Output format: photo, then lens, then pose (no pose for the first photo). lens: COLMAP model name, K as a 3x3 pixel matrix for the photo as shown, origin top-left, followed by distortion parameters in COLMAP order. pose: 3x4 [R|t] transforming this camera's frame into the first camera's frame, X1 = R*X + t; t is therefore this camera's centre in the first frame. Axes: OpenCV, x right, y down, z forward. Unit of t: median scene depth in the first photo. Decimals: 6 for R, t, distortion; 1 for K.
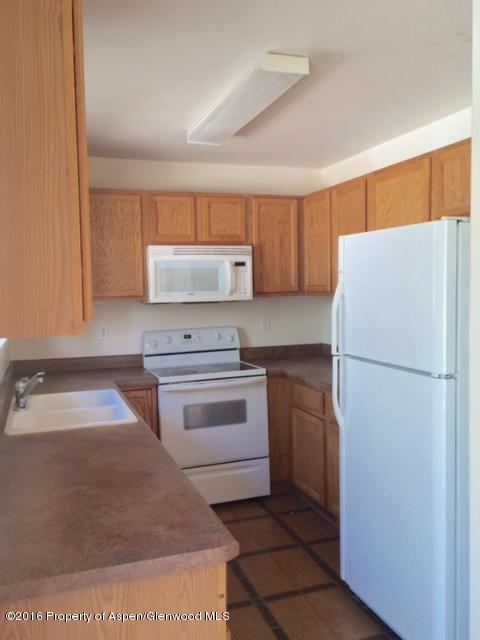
lens RADIAL K [[566.0, 0, 240.0], [0, 566.0, 320.0], [0, 0, 1]] dist [0.036551, -0.013508]
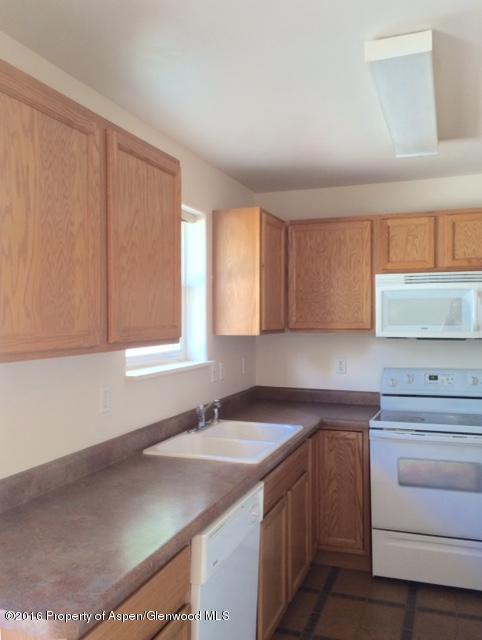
lens RADIAL K [[566.0, 0, 241.0], [0, 566.0, 320.0], [0, 0, 1]] dist [0.036551, -0.013508]
pose [[0.776487, 0.019922, -0.629819, 0.244815], [-0.050858, 0.998221, -0.031126, -0.017819], [0.628078, 0.056201, 0.776118, 0.153349]]
